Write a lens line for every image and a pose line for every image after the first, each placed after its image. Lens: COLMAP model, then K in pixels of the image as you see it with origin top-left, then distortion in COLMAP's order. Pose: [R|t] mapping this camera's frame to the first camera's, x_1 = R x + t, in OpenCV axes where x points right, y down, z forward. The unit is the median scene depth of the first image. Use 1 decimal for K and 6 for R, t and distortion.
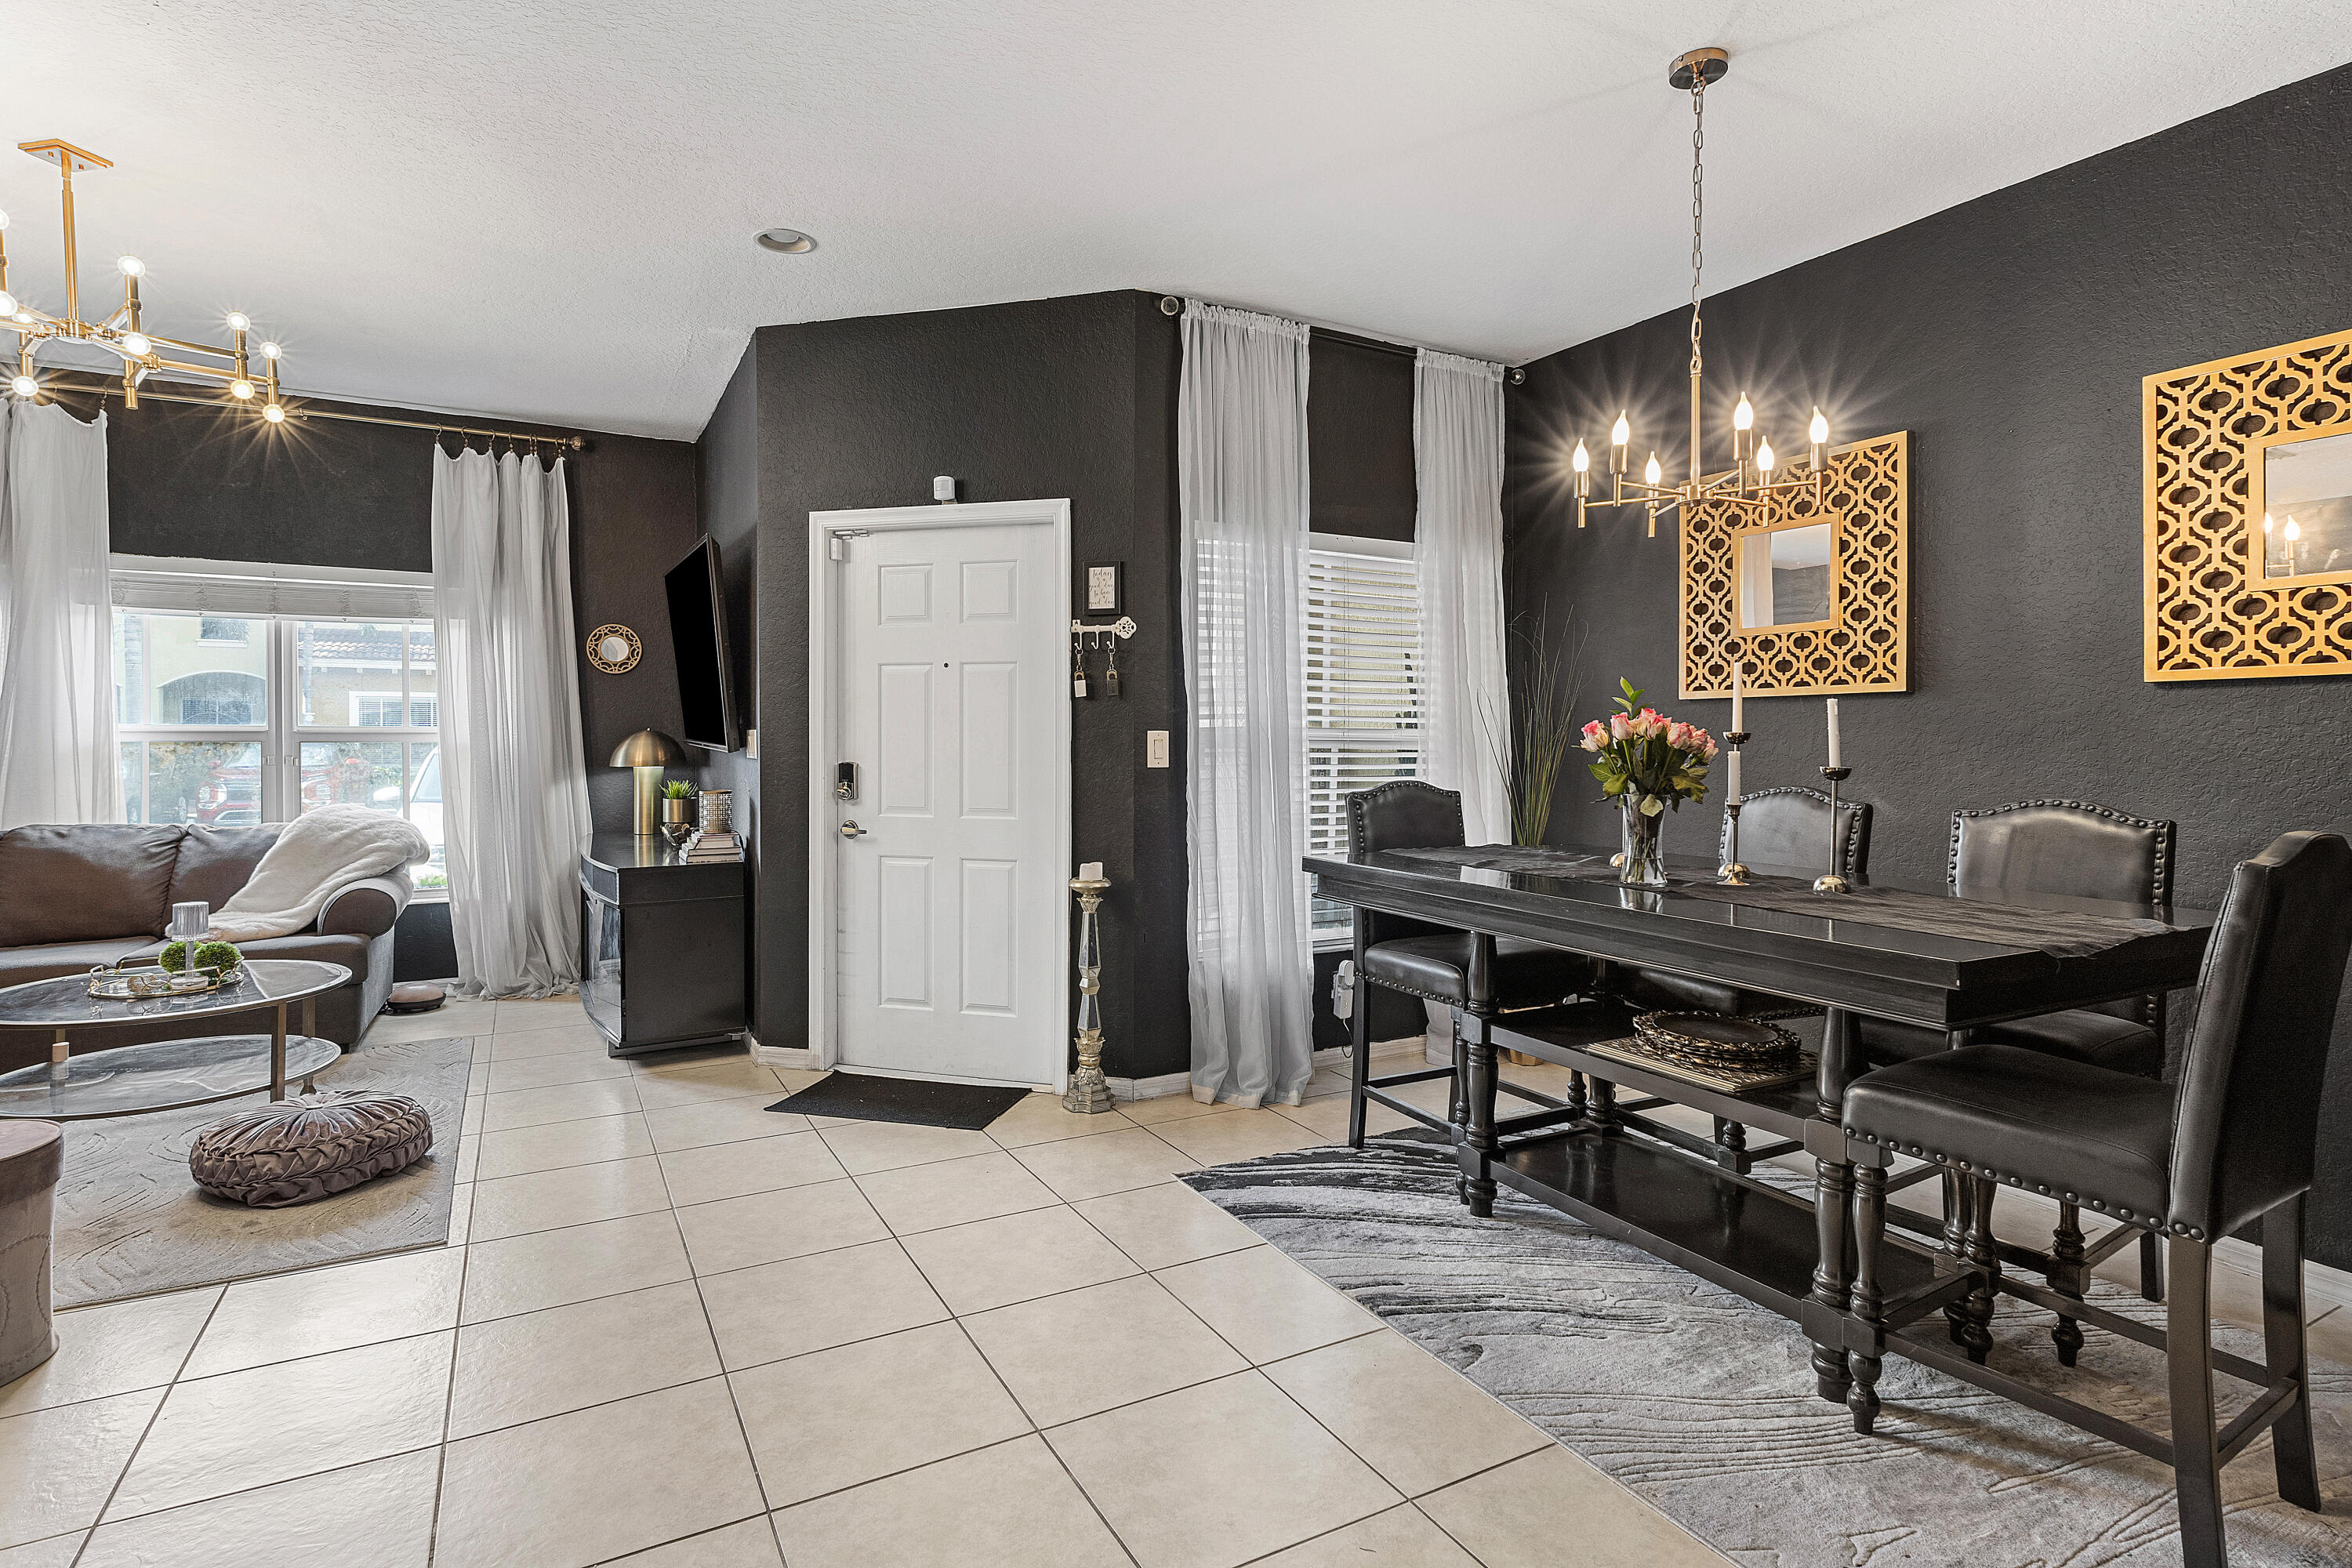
lens RADIAL K [[1155.5, 0, 1166.3], [0, 1155.5, 722.8], [0, 0, 1]] dist [0.001650, -0.003229]
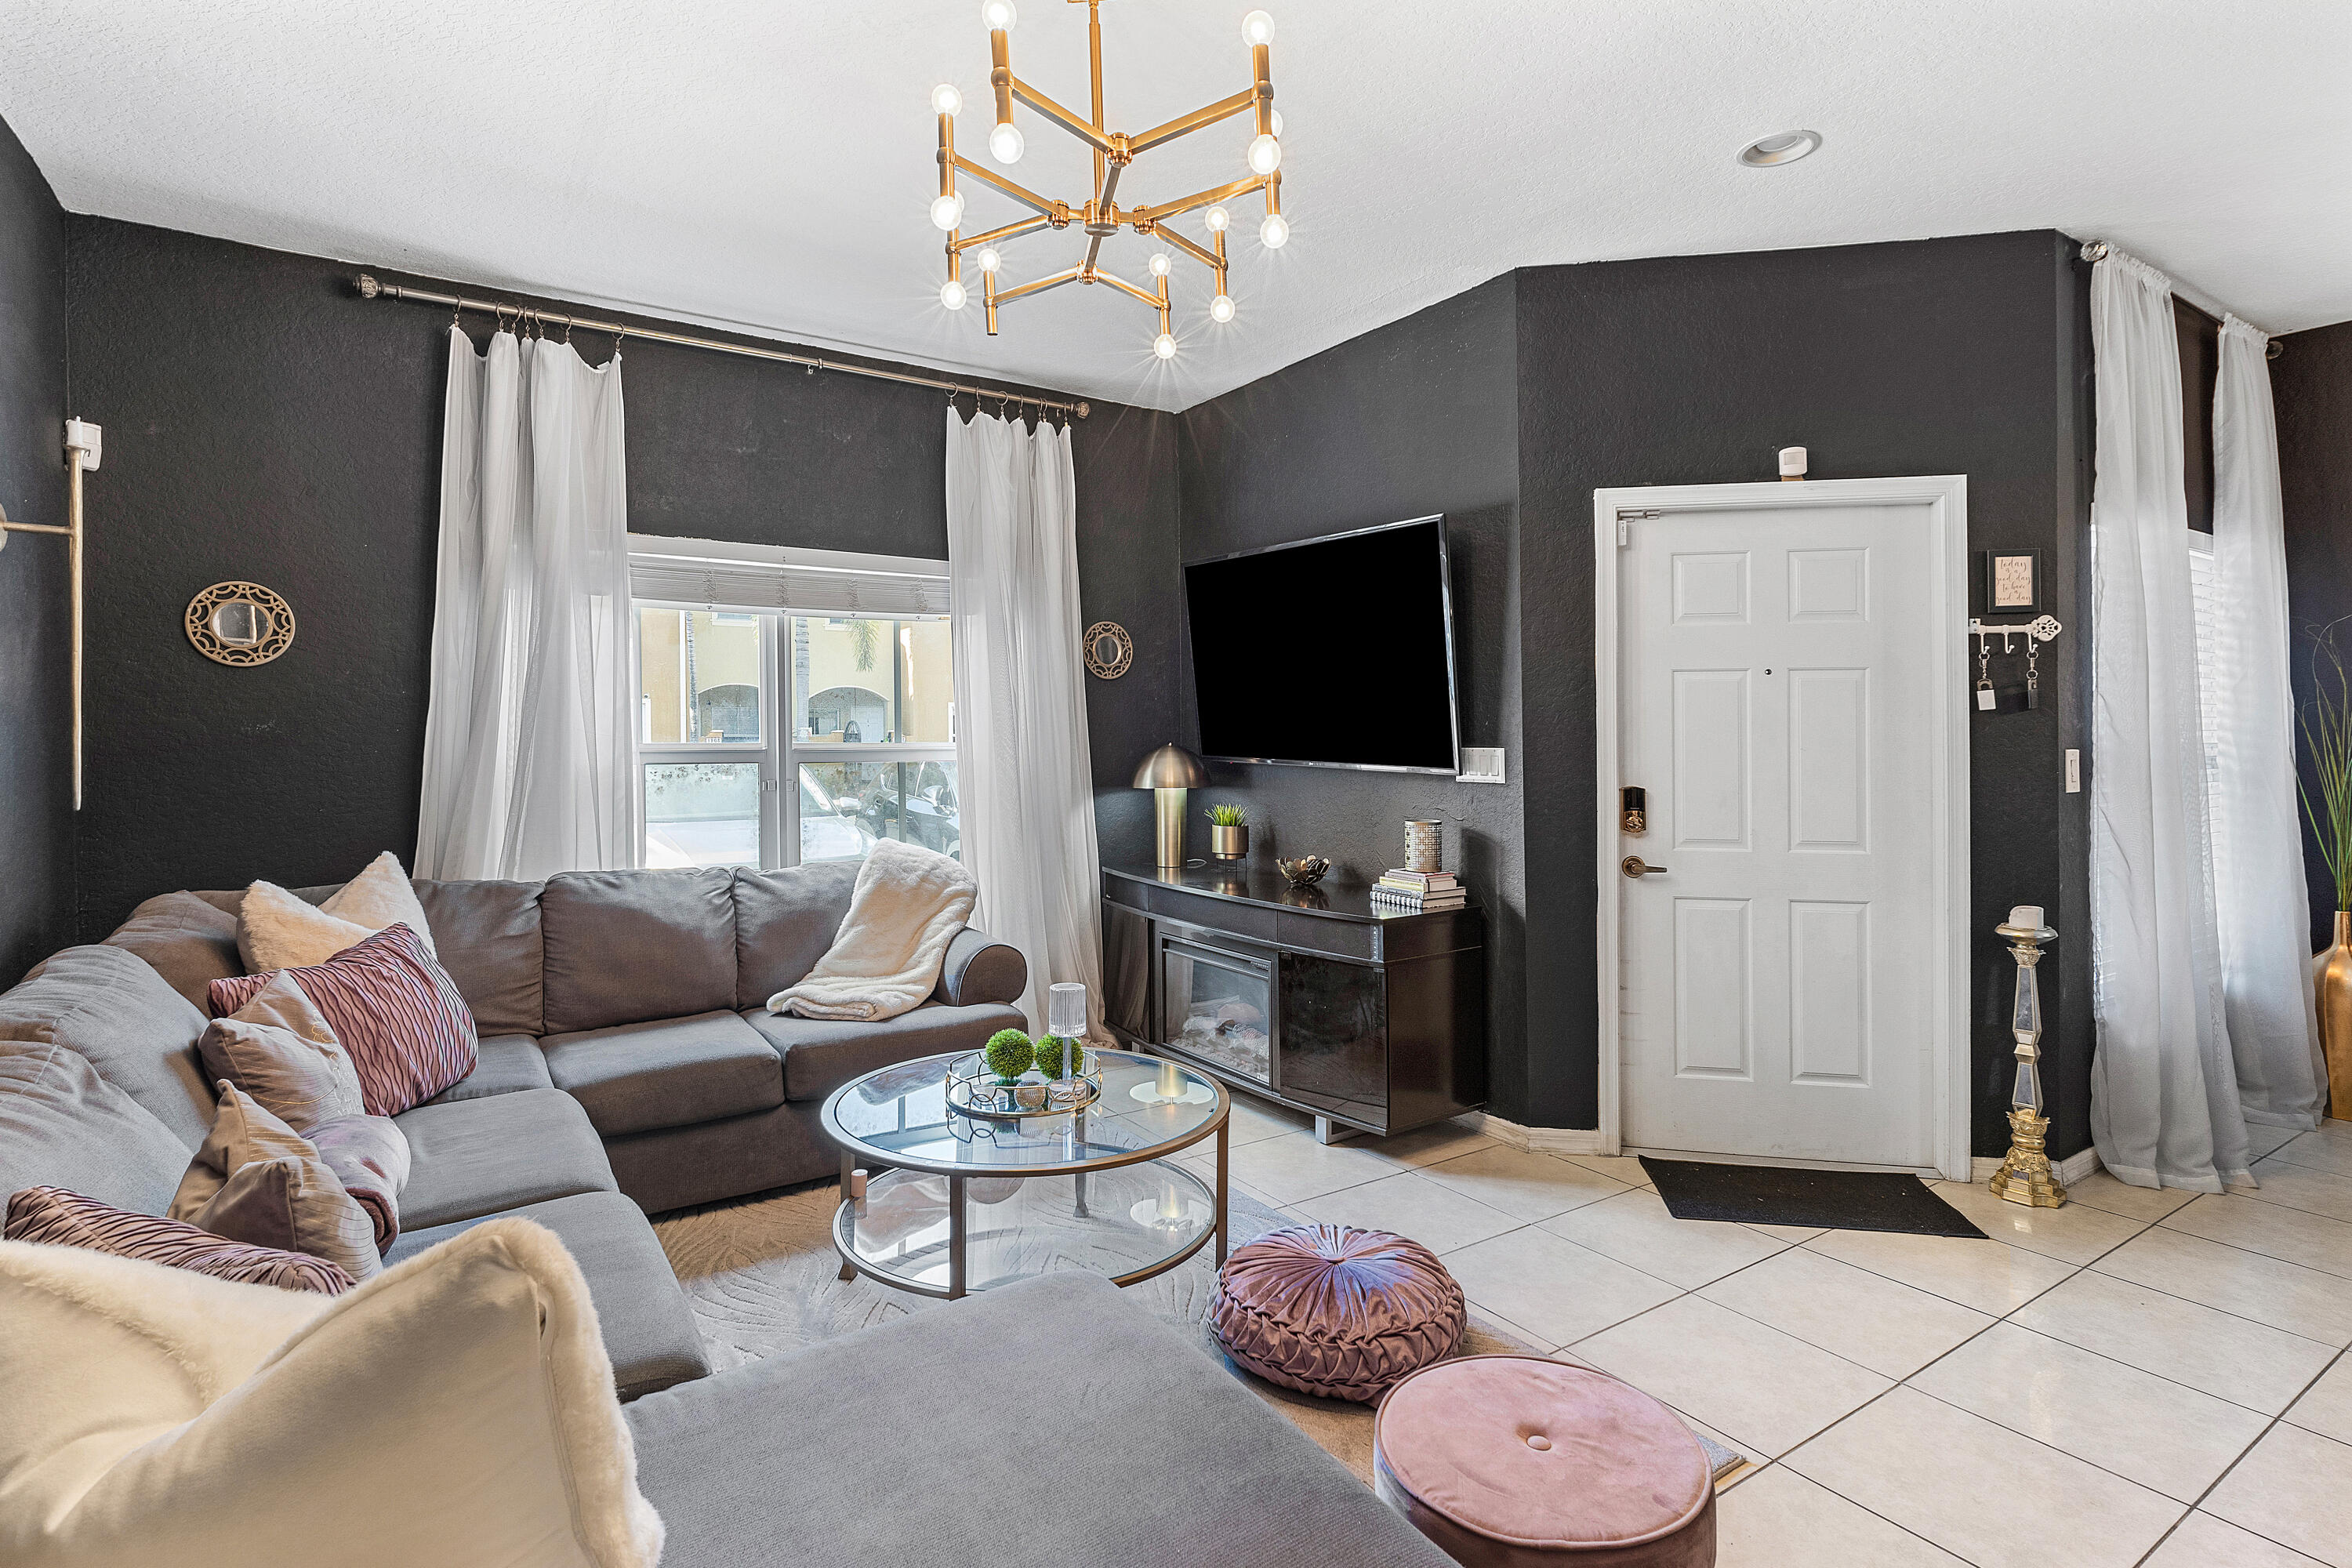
lens RADIAL K [[1155.5, 0, 1182.4], [0, 1155.5, 719.2], [0, 0, 1]] dist [0.001650, -0.003229]
pose [[0.996743, -0.002812, 0.080592, -0.673529], [0.003145, 0.999987, -0.003994, -0.013024], [-0.080580, 0.004235, 0.996739, 0.188730]]
